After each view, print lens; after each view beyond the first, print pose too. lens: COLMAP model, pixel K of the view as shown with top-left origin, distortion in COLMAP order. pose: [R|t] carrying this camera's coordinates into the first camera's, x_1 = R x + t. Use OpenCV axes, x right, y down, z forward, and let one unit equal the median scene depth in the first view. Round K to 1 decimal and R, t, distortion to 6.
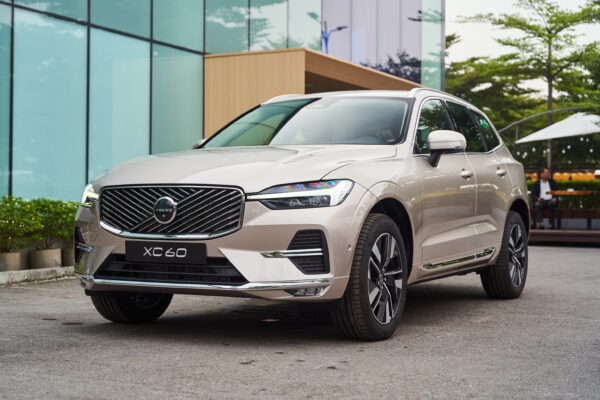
lens RADIAL K [[1022.2, 0, 276.7], [0, 1022.2, 182.7], [0, 0, 1]] dist [-0.060808, 0.000000]
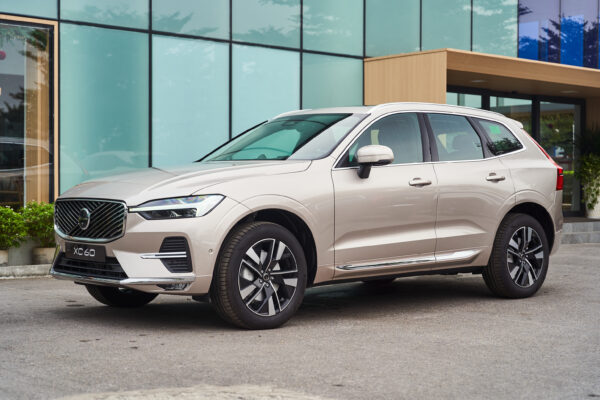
lens RADIAL K [[1014.4, 0, 290.1], [0, 1014.4, 176.9], [0, 0, 1]] dist [0.025467, 0.000000]
pose [[0.936105, -0.006174, -0.351666, 0.576911], [0.011853, 0.999832, 0.013998, -0.039856], [0.351521, -0.017272, 0.936021, -0.088008]]
